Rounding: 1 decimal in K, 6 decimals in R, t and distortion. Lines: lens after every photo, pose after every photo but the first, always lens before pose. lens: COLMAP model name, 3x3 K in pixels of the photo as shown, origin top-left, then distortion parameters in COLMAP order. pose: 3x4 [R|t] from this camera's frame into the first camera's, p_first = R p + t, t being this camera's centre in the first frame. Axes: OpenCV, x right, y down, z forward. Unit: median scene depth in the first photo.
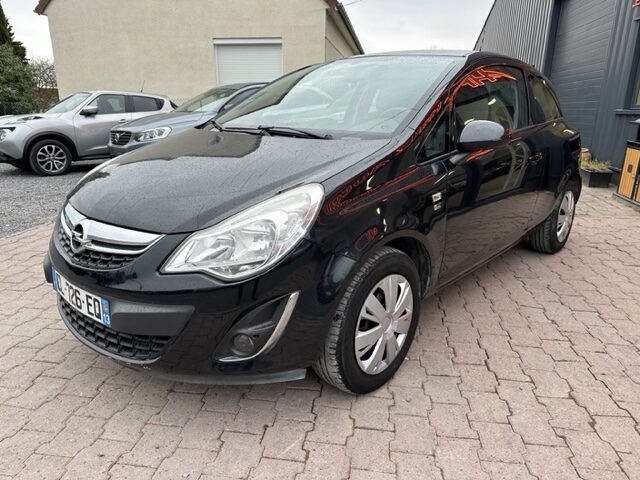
lens RADIAL K [[447.4, 0, 320.0], [0, 447.4, 240.0], [0, 0, 1]] dist [0.031738, -0.046173]
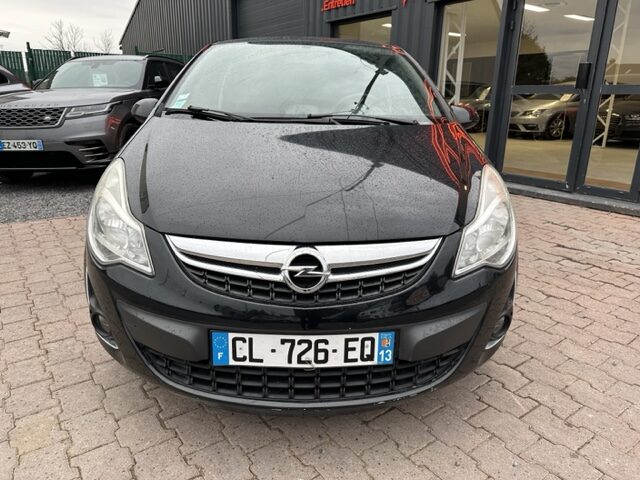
lens RADIAL K [[447.4, 0, 320.0], [0, 447.4, 240.0], [0, 0, 1]] dist [0.031738, -0.046173]
pose [[0.728672, -0.209441, 0.652051, -1.025124], [0.190681, 0.976487, 0.100563, -0.131461], [-0.657782, 0.051056, 0.751476, 0.443717]]
